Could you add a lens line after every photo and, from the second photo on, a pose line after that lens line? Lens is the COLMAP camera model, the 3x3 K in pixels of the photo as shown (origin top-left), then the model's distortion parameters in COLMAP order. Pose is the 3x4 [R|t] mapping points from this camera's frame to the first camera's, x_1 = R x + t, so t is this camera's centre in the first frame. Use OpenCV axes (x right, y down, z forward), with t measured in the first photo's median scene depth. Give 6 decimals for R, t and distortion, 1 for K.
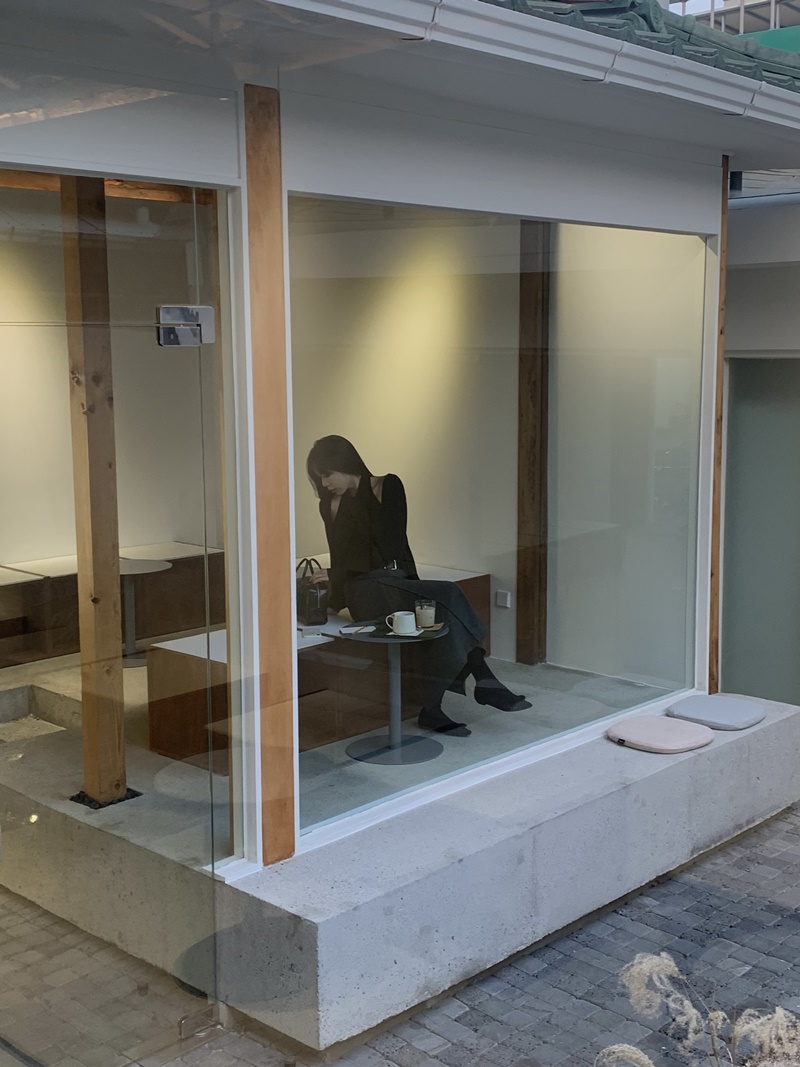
lens RADIAL K [[1308.6, 0, 401.6], [0, 1308.6, 533.1], [0, 0, 1]] dist [0.025071, 0.000000]
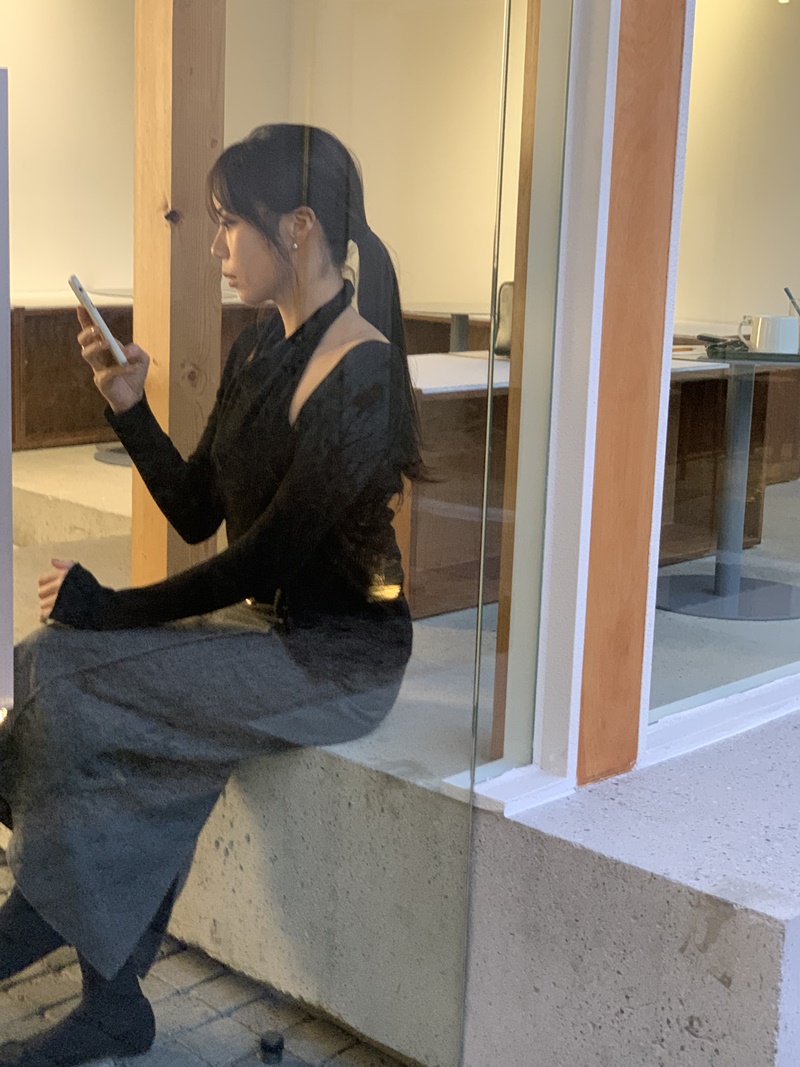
lens RADIAL K [[1674.7, 0, 398.9], [0, 1674.7, 533.5], [0, 0, 1]] dist [0.027314, 0.000000]
pose [[0.998878, 0.046531, -0.008836, -0.163209], [-0.046005, 0.997560, 0.052504, 0.145942], [0.011257, -0.052039, 0.998582, 0.456379]]
